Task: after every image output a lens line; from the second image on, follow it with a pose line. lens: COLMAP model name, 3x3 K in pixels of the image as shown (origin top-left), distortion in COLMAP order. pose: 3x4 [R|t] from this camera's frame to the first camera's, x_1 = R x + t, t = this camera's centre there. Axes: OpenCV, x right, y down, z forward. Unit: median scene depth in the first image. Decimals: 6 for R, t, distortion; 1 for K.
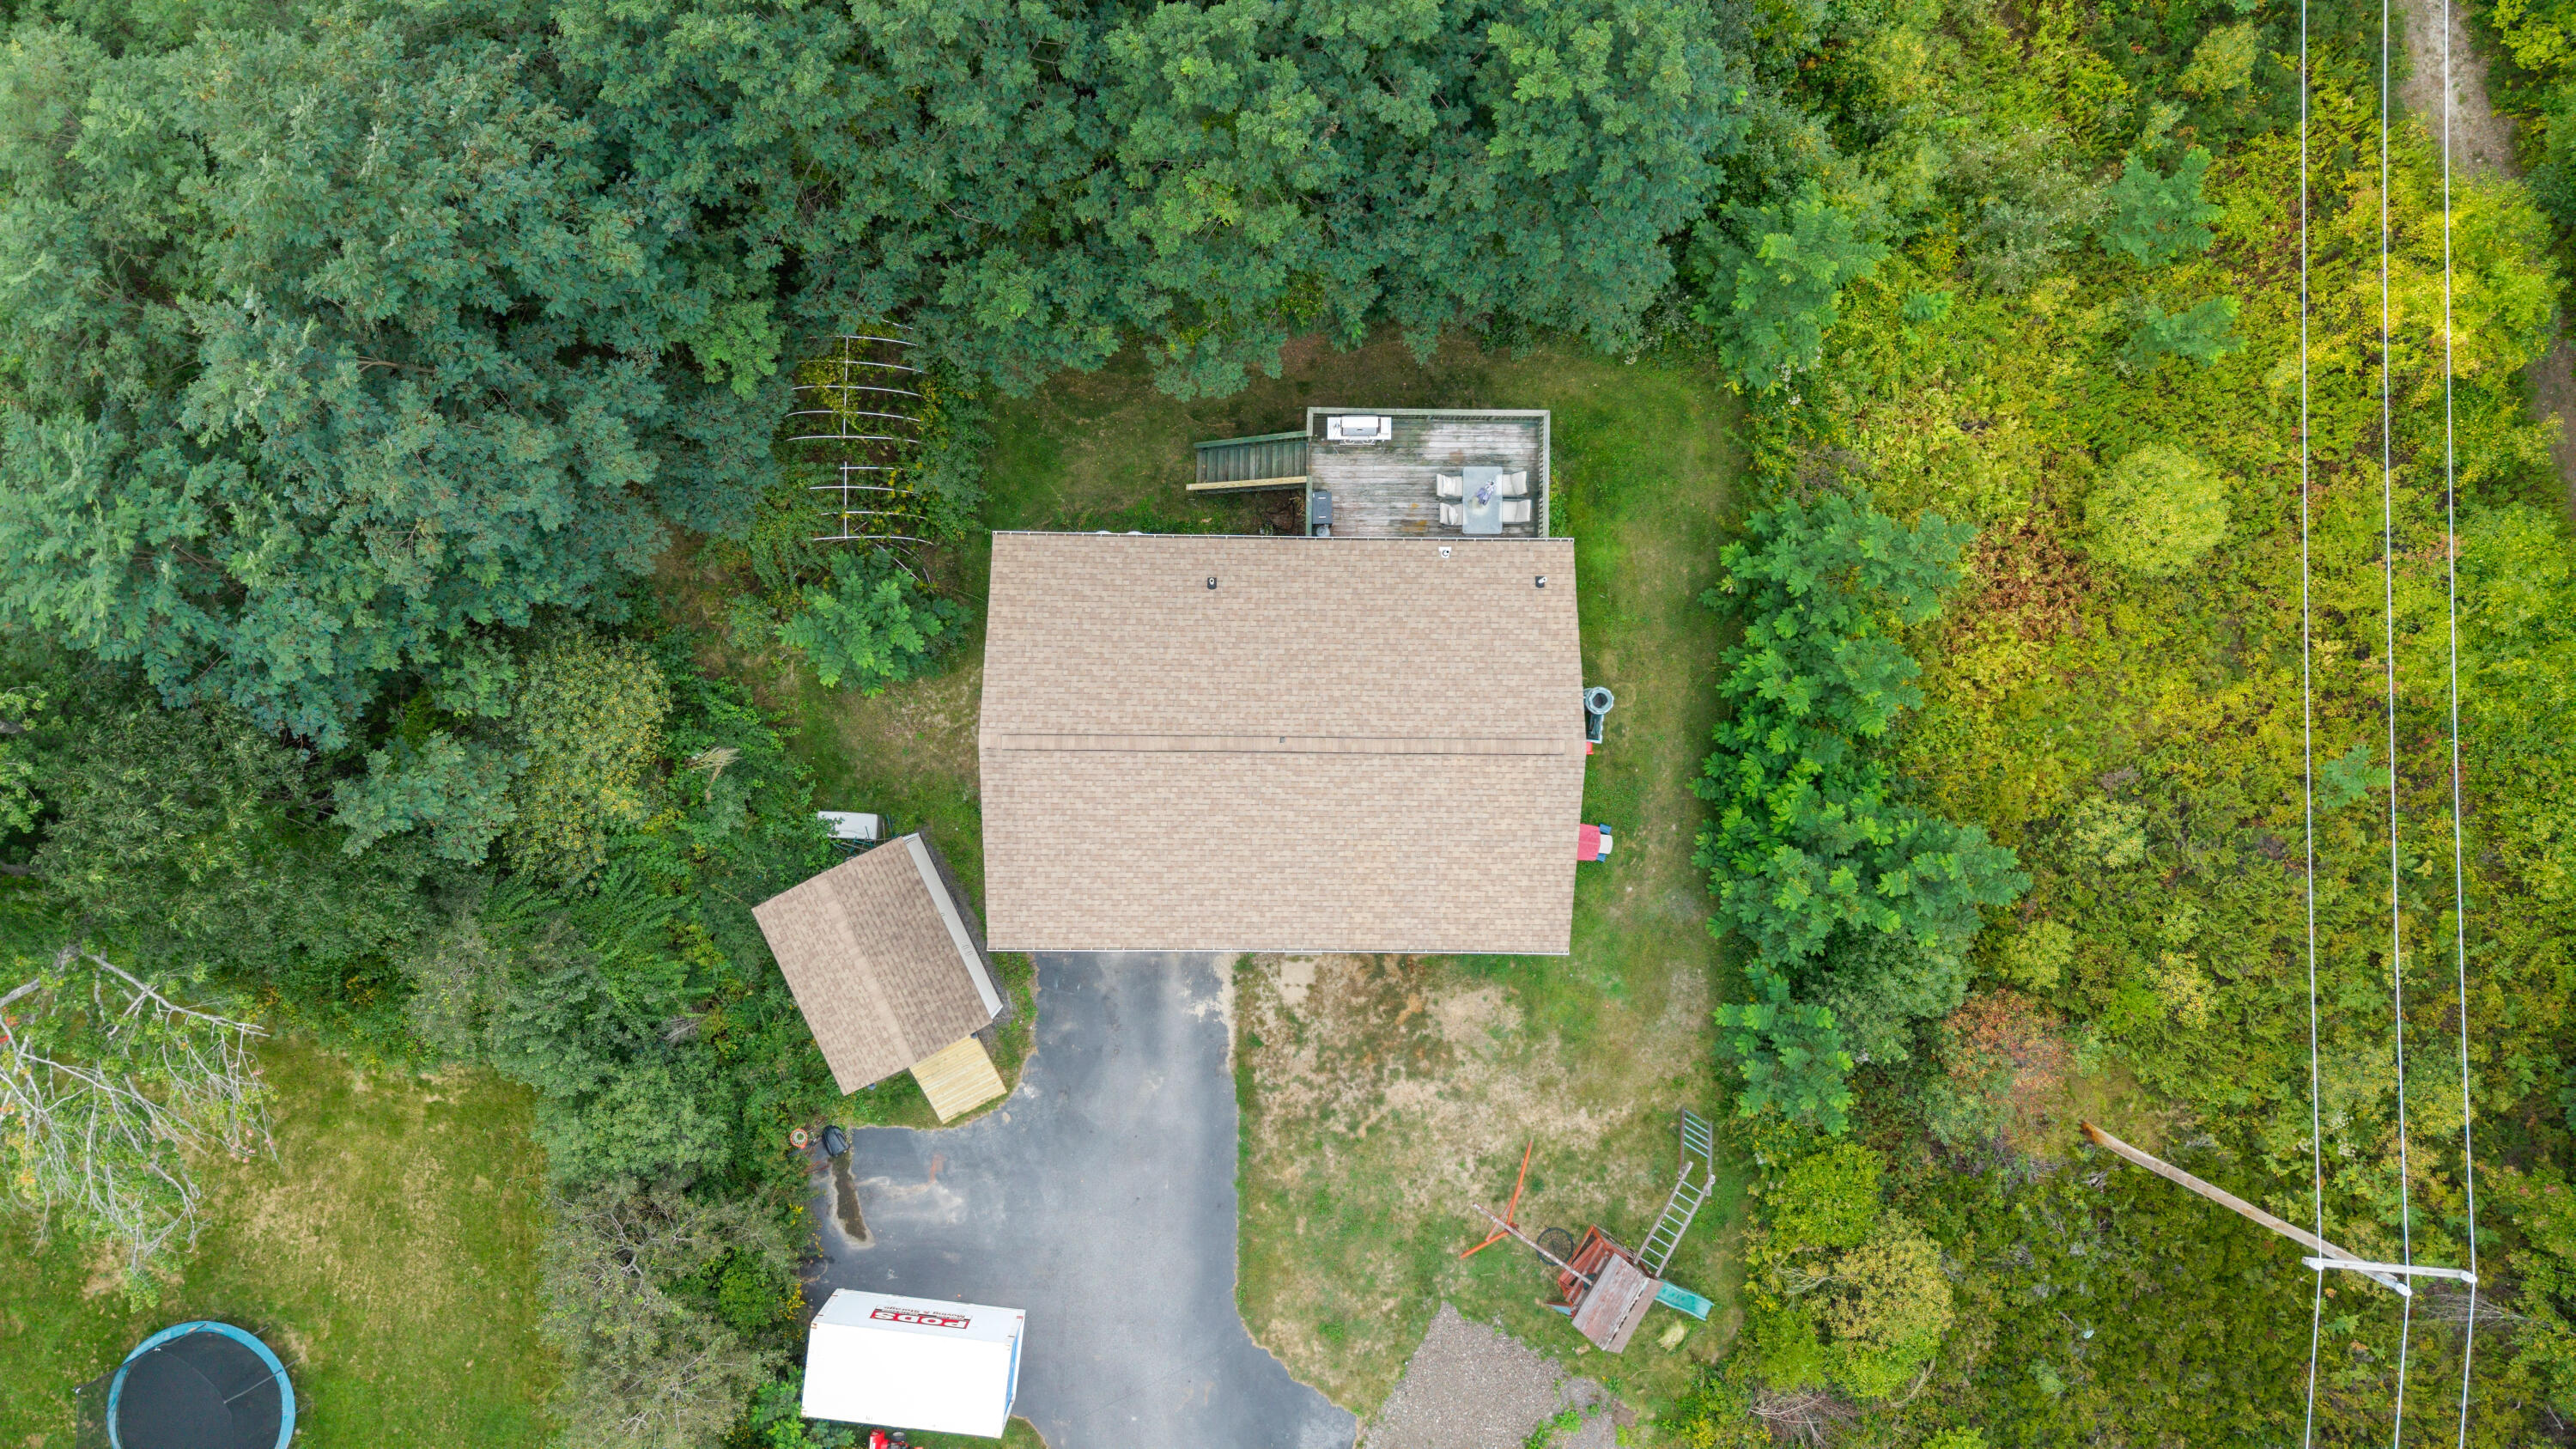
lens RADIAL K [[1747.2, 0, 1302.9], [0, 1747.2, 704.6], [0, 0, 1]] dist [0.067420, -0.066480]
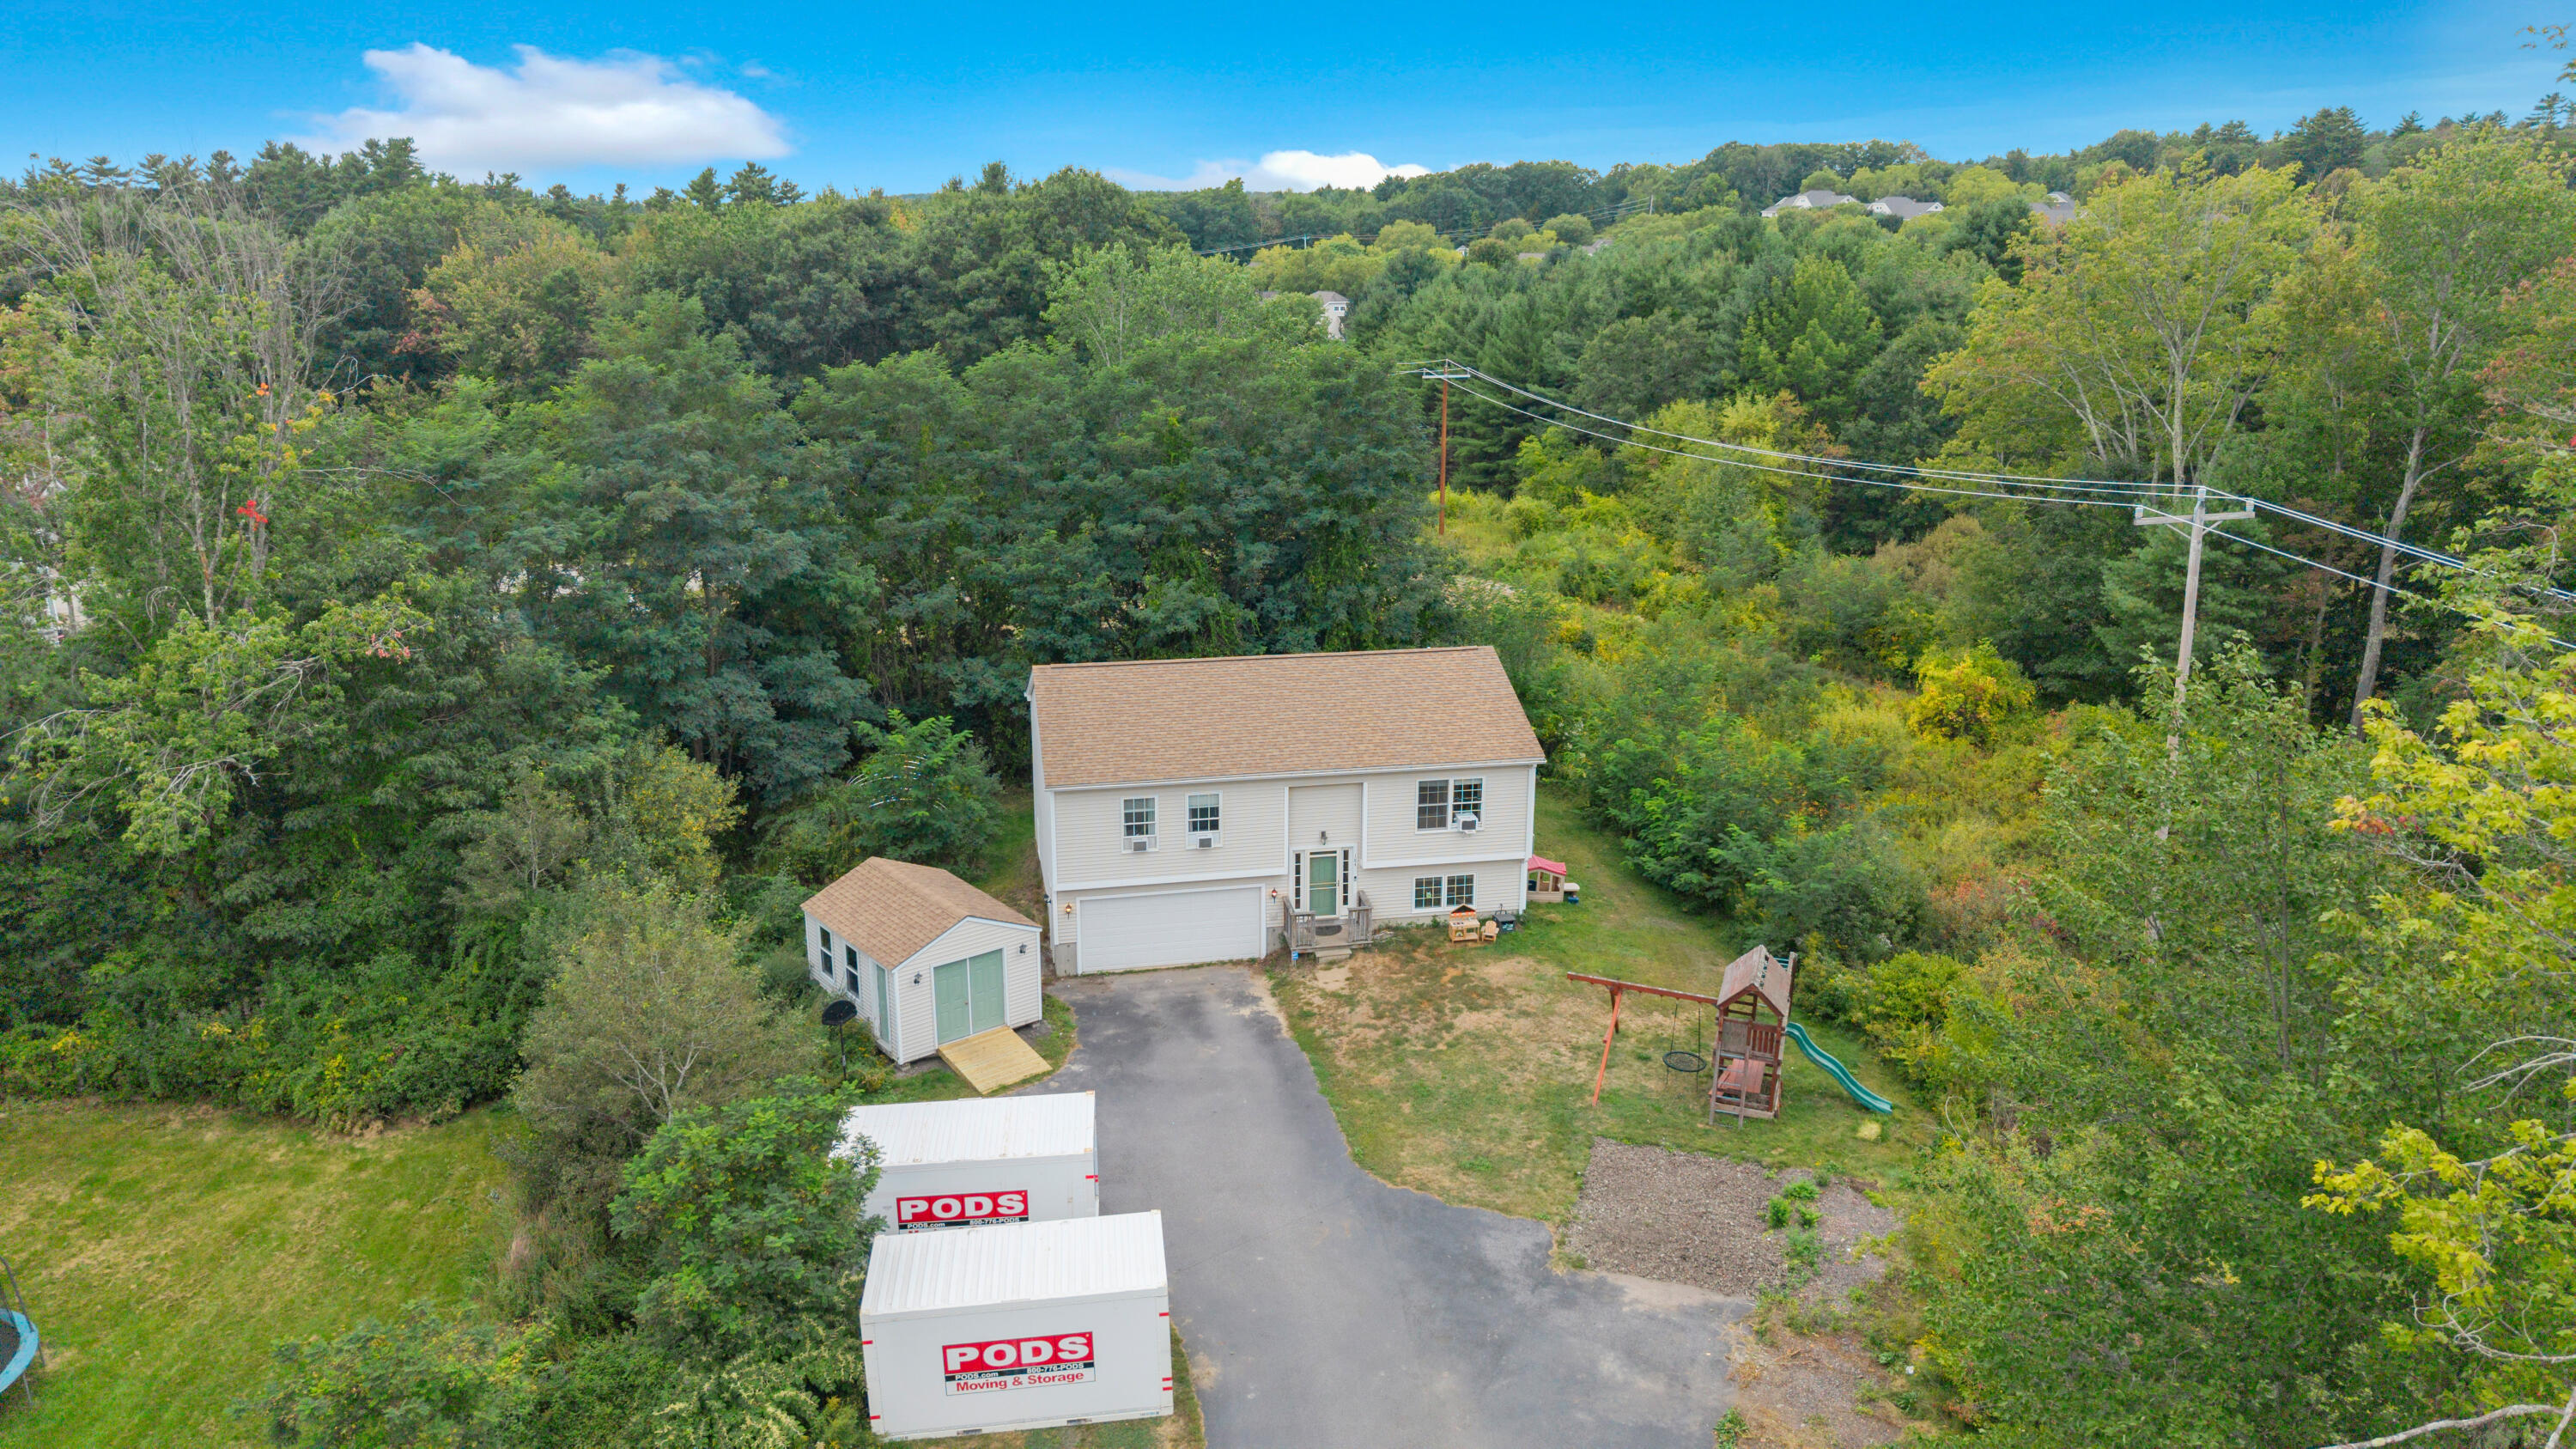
lens RADIAL K [[1750.1, 0, 1286.4], [0, 1750.1, 722.2], [0, 0, 1]] dist [0.018418, -0.003104]
pose [[0.977730, -0.077814, 0.194907, -0.219899], [0.208765, 0.265642, -0.941197, 1.084307], [0.021463, 0.960926, 0.275971, 0.596494]]
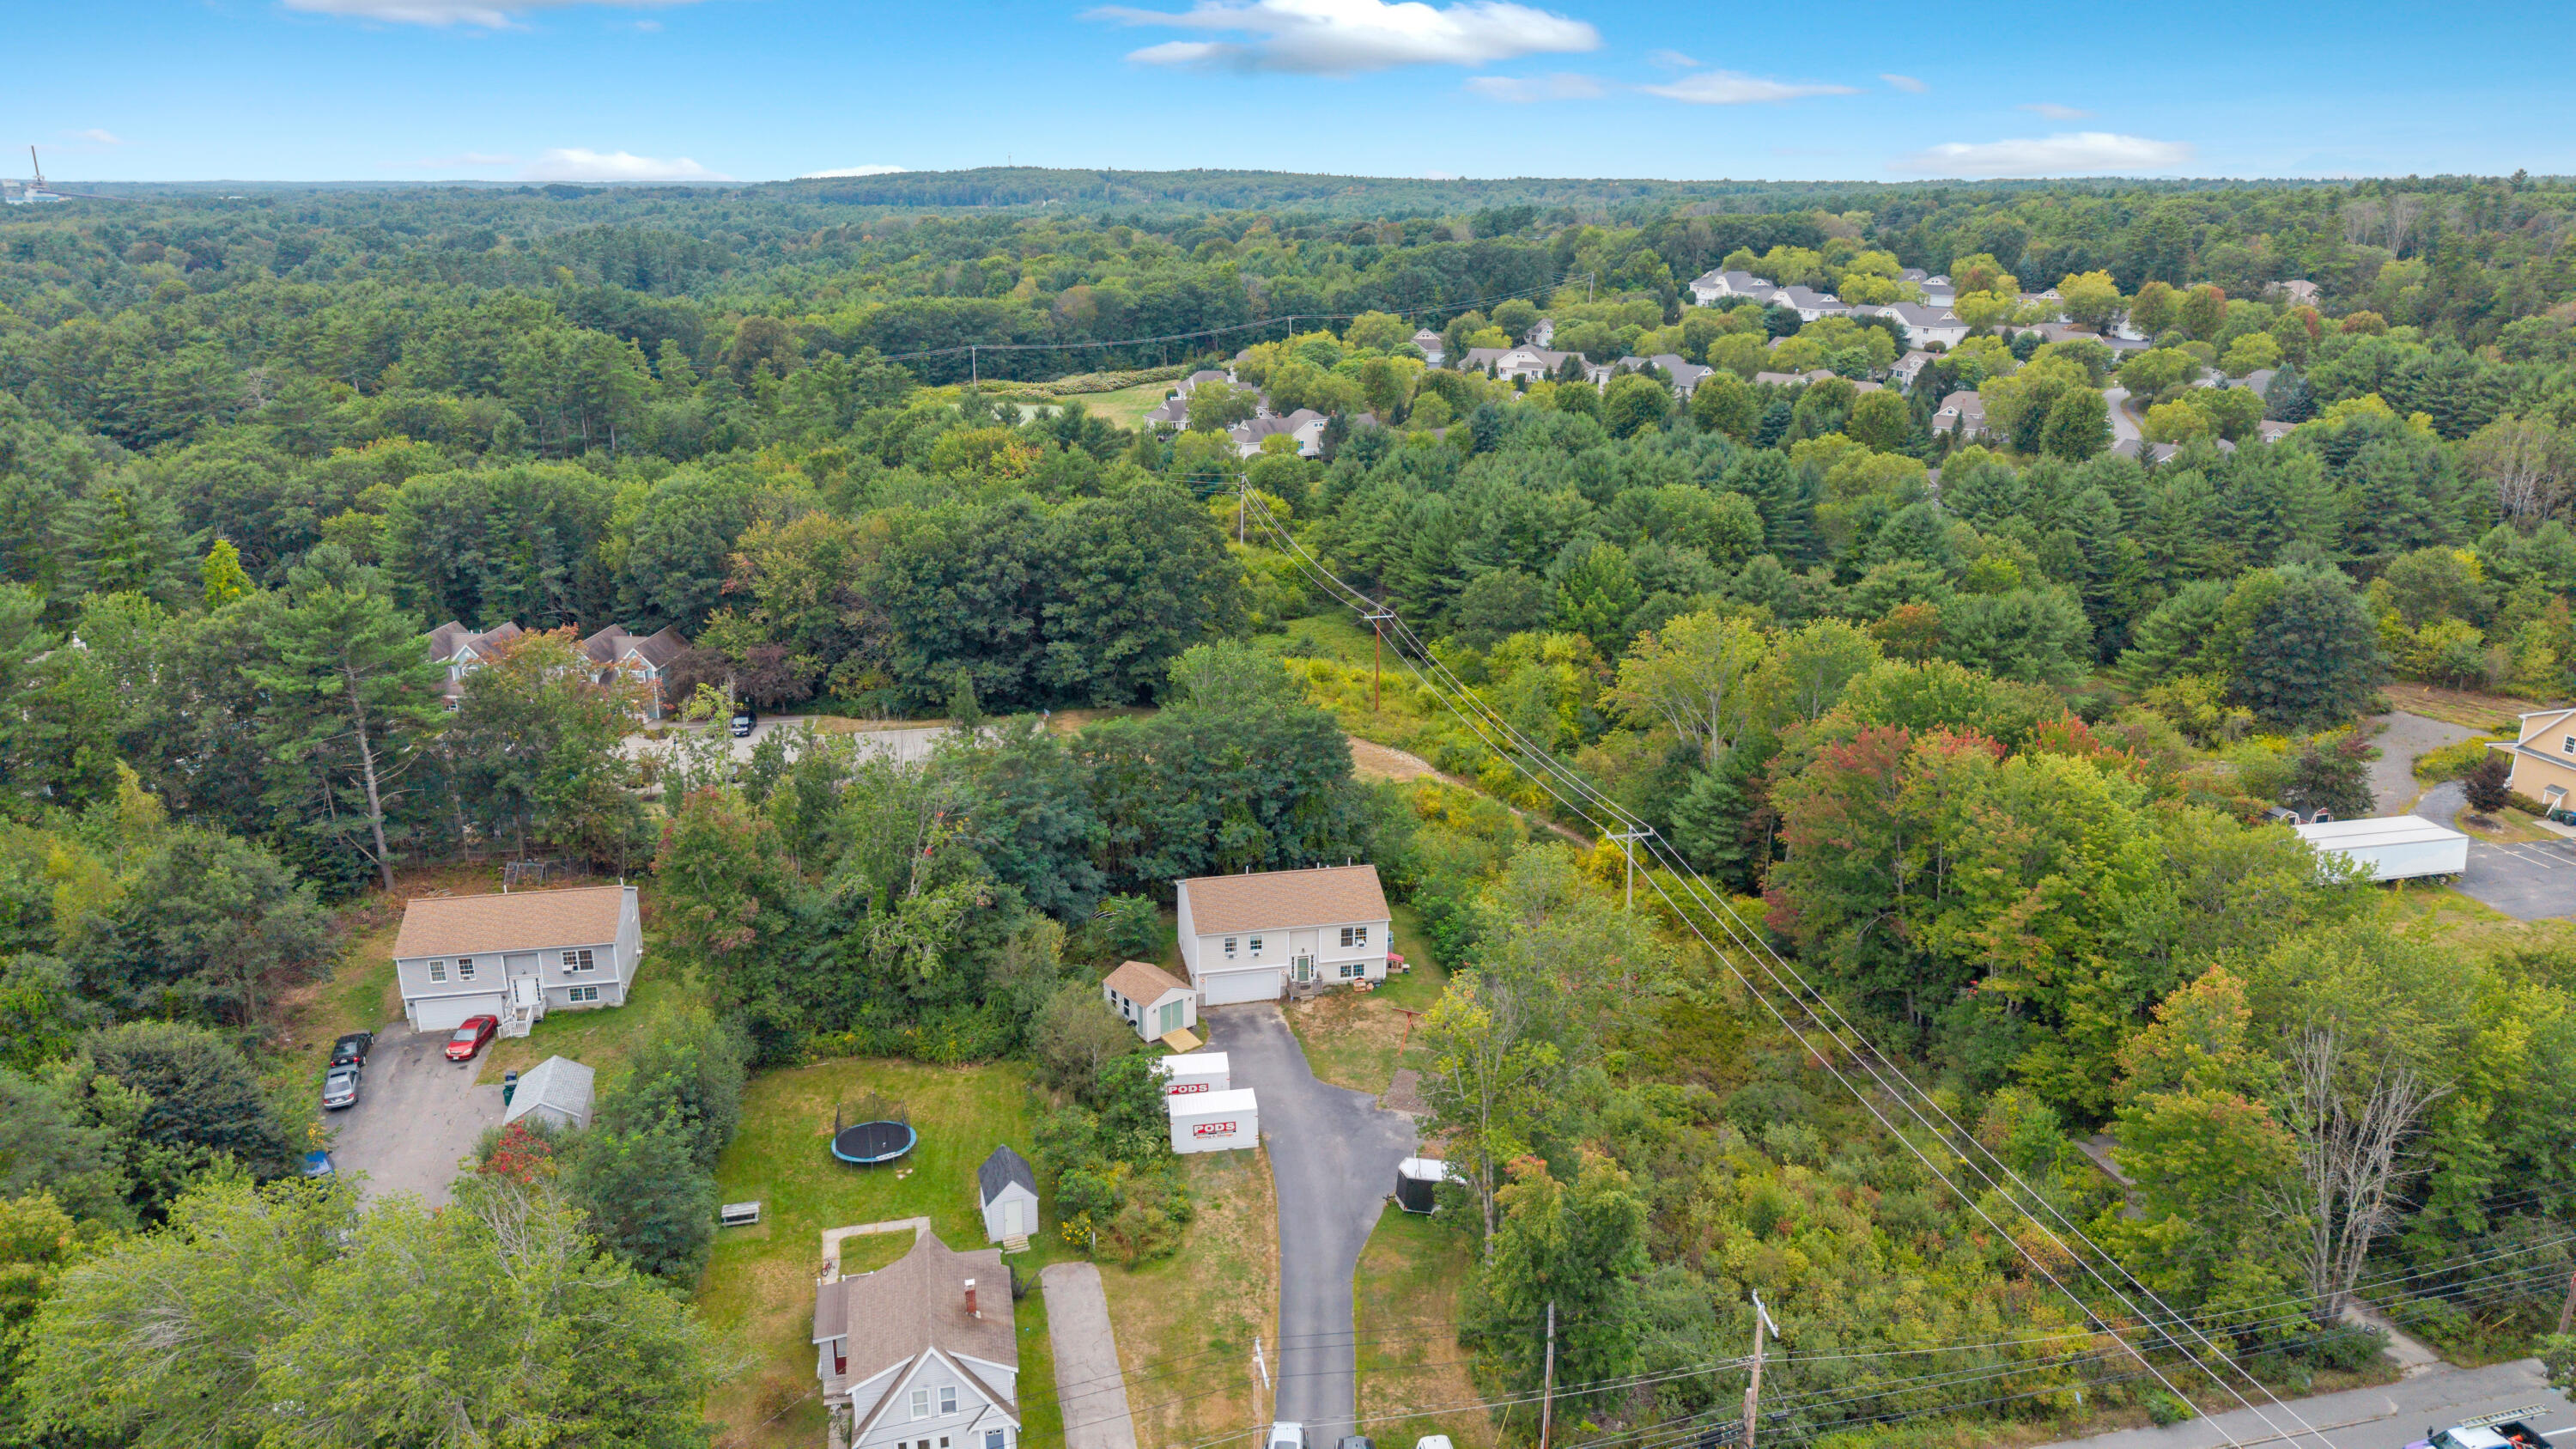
lens RADIAL K [[1747.2, 0, 1302.9], [0, 1747.2, 704.6], [0, 0, 1]] dist [0.067420, -0.066480]
pose [[0.973824, -0.081489, 0.212192, -0.531635], [0.226618, 0.275736, -0.934138, 2.493654], [0.017613, 0.957773, 0.286986, -0.166252]]
